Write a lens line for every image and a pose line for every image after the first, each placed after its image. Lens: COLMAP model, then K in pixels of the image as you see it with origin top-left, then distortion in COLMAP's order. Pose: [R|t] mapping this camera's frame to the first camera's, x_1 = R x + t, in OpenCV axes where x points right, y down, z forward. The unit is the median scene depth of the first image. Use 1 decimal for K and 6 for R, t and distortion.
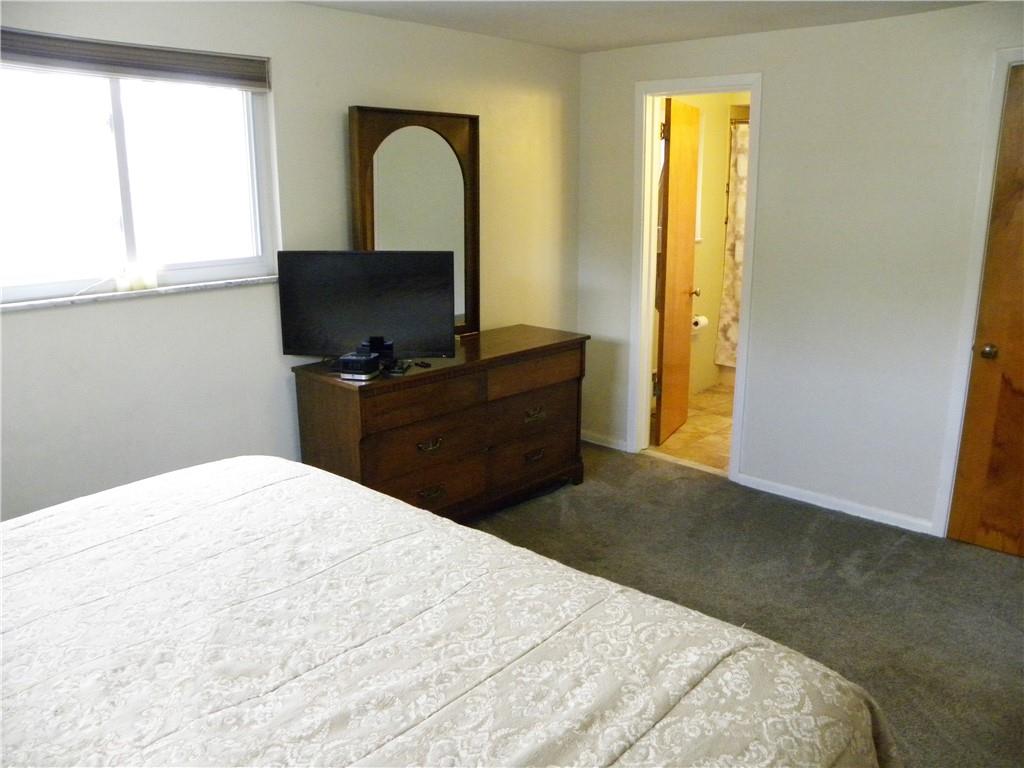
lens RADIAL K [[781.7, 0, 511.9], [0, 781.7, 384.5], [0, 0, 1]] dist [-0.142857, 0.079771]
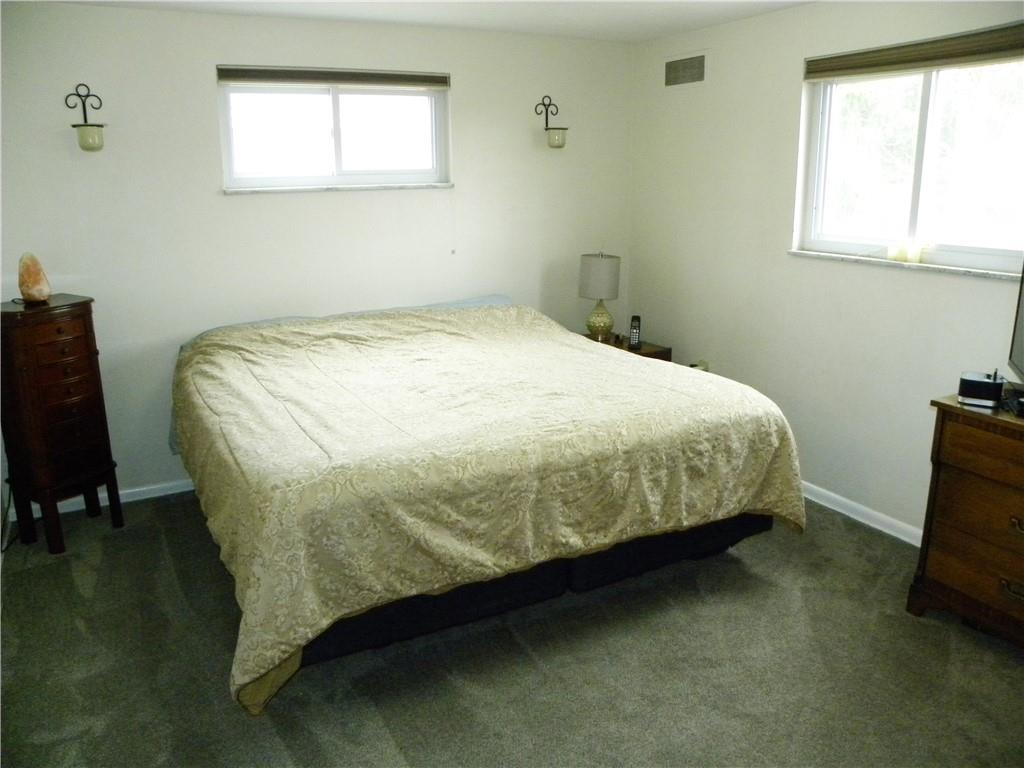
lens RADIAL K [[781.7, 0, 511.4], [0, 781.7, 384.9], [0, 0, 1]] dist [-0.142857, 0.079771]
pose [[-0.306783, 0.250730, -0.918160, 0.781671], [-0.217893, 0.920557, 0.324188, -0.197992], [0.926502, 0.299517, -0.227779, 0.793208]]
